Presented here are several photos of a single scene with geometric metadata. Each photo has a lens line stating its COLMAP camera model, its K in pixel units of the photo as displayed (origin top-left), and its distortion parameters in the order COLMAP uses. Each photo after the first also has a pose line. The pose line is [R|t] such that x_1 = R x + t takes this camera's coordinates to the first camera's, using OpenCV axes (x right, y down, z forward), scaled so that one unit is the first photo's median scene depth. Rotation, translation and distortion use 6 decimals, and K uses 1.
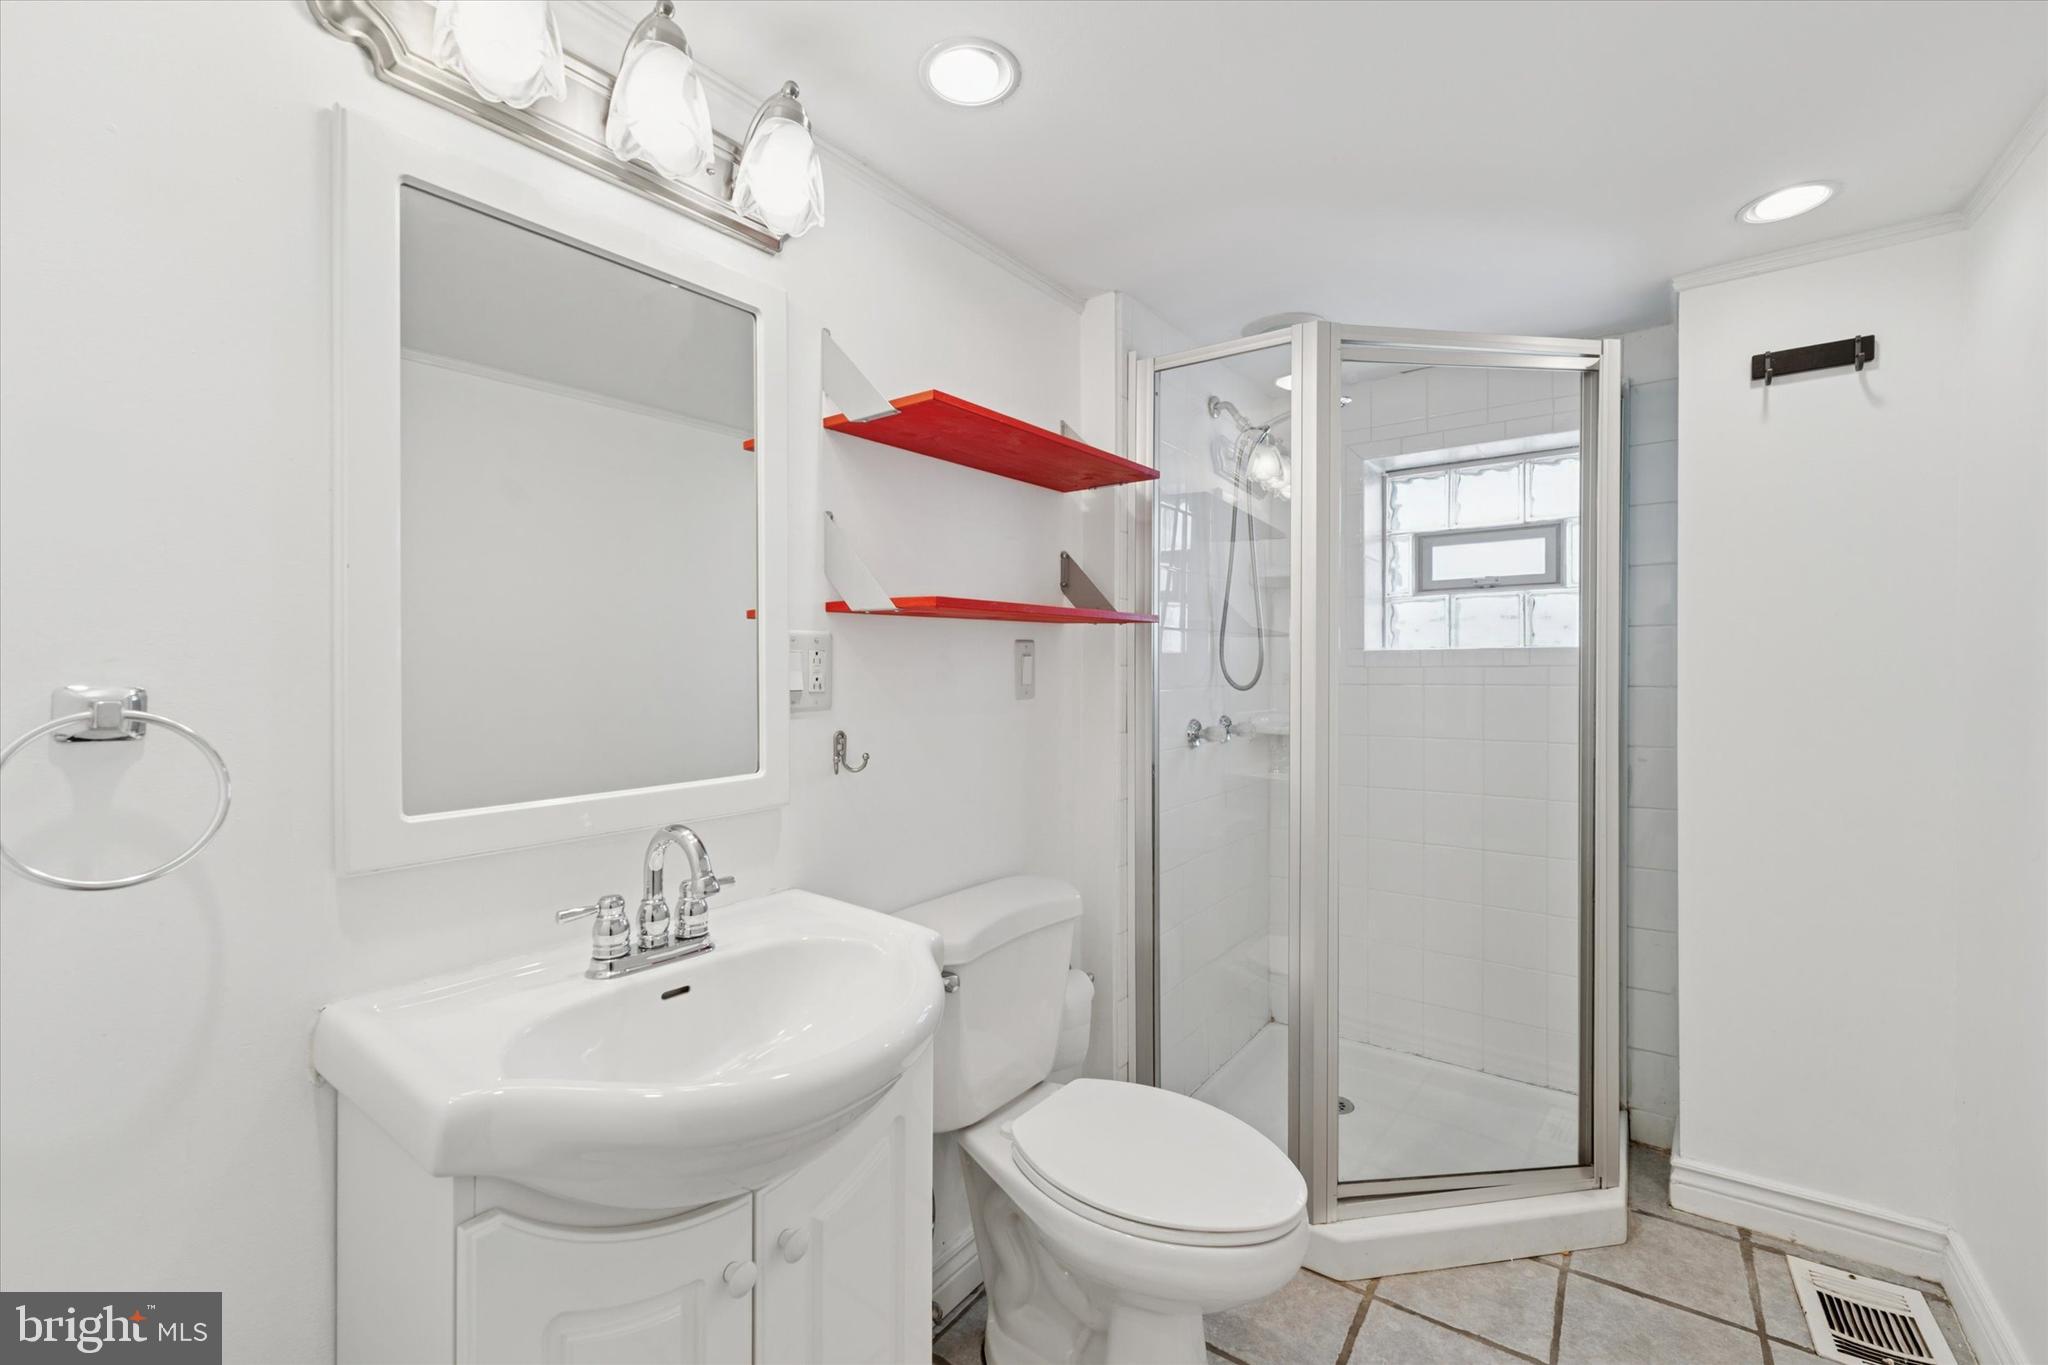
lens RADIAL K [[865.1, 0, 1009.5], [0, 865.1, 680.2], [0, 0, 1]] dist [0.001966, -0.001017]
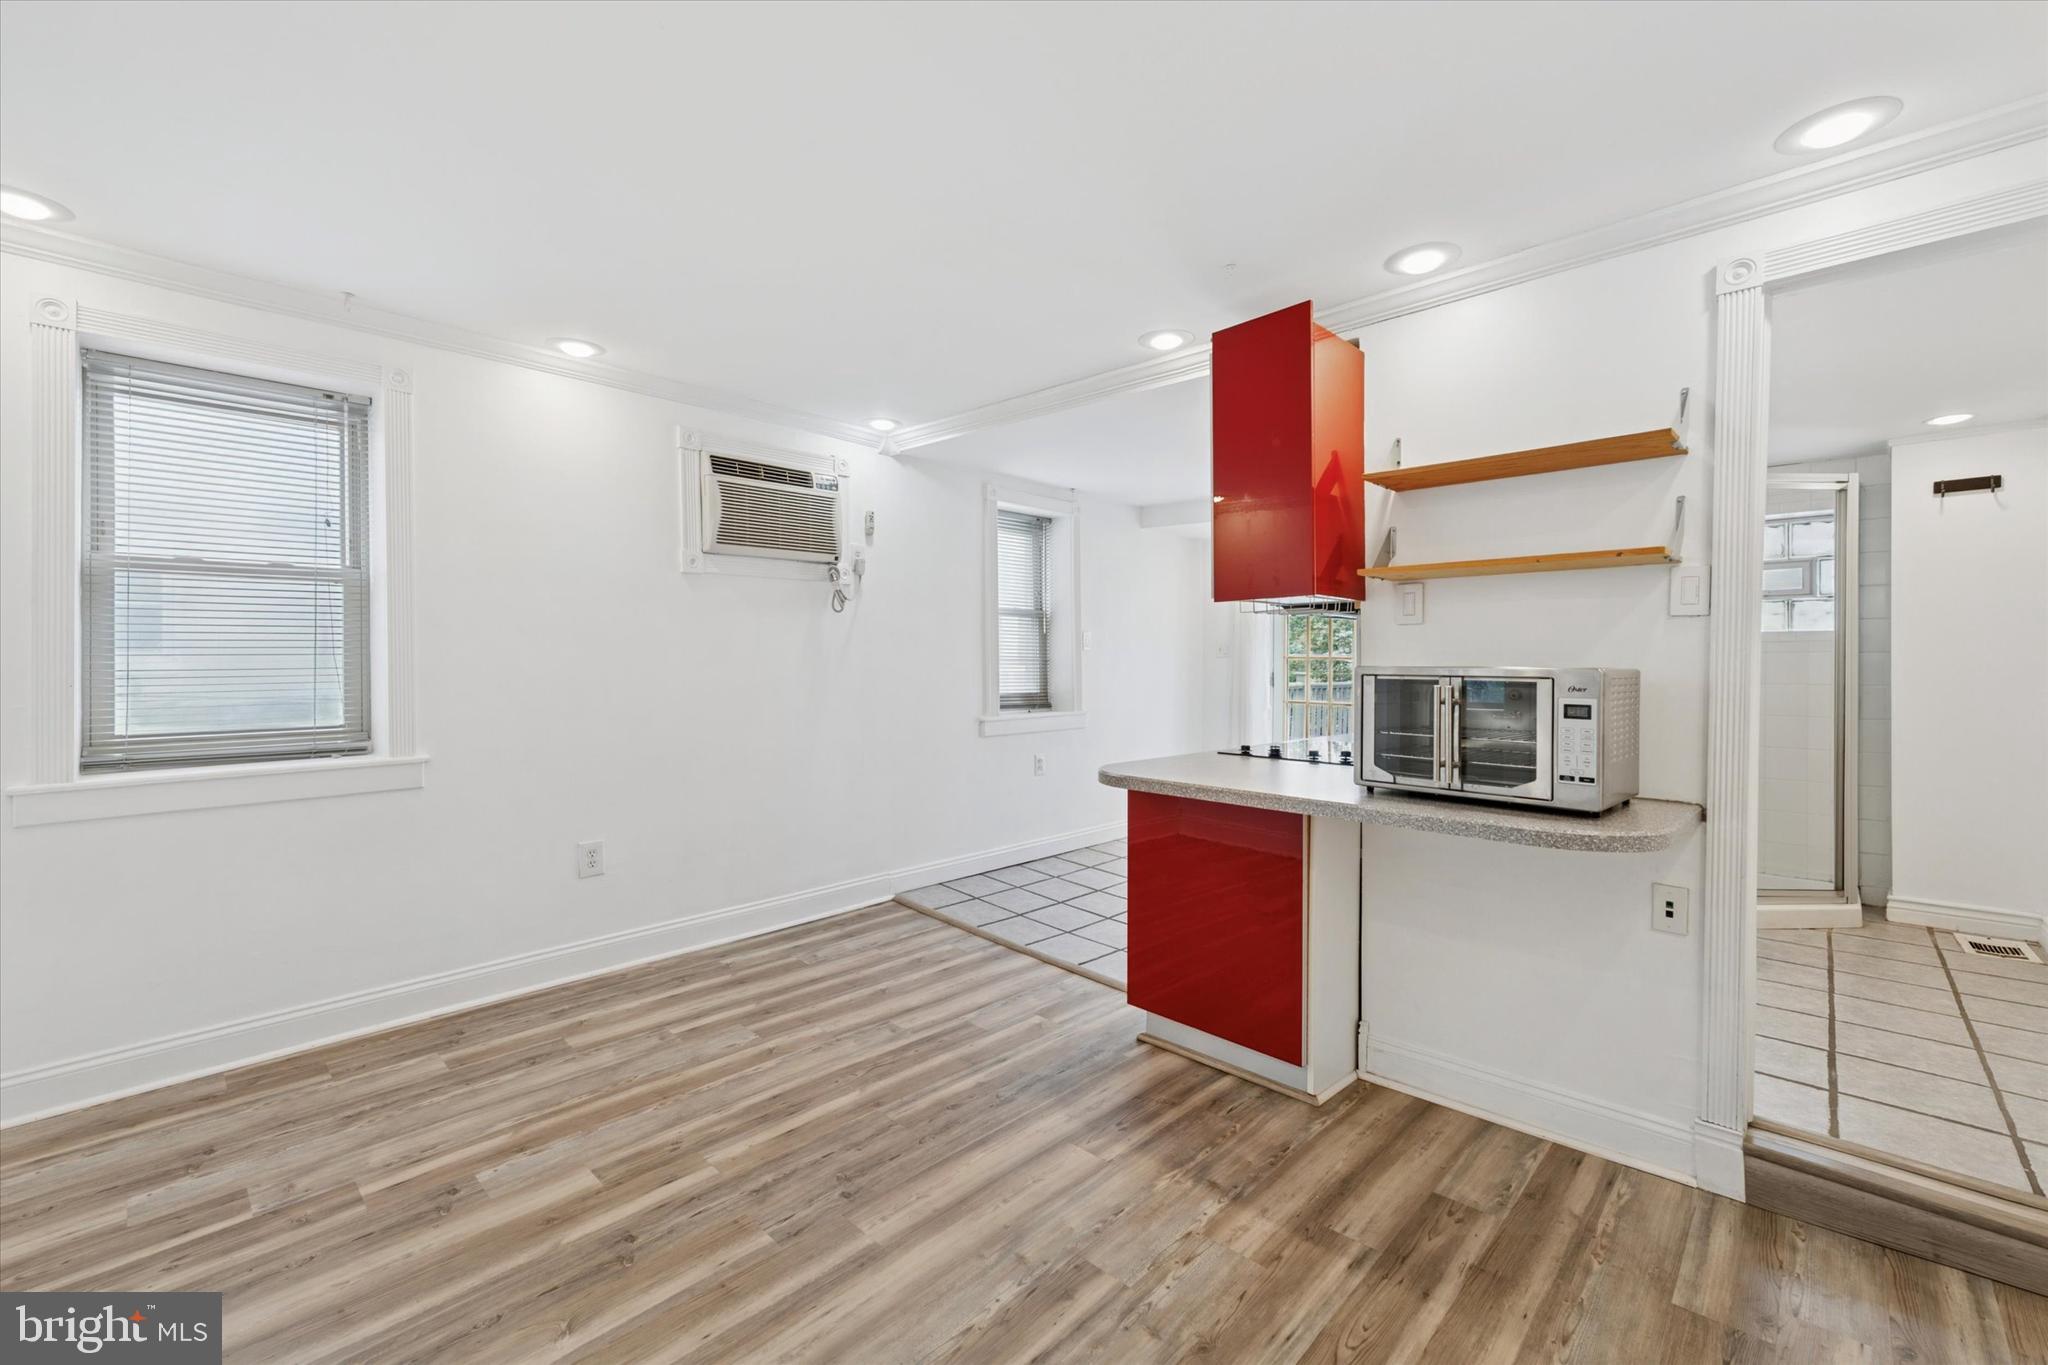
lens RADIAL K [[865.1, 0, 1018.8], [0, 865.1, 663.3], [0, 0, 1]] dist [0.001966, -0.001017]
pose [[0.991805, 0.006543, -0.127591, -0.924450], [-0.007462, 0.999950, -0.006730, 0.063464], [0.127540, 0.007627, 0.991804, -1.180162]]
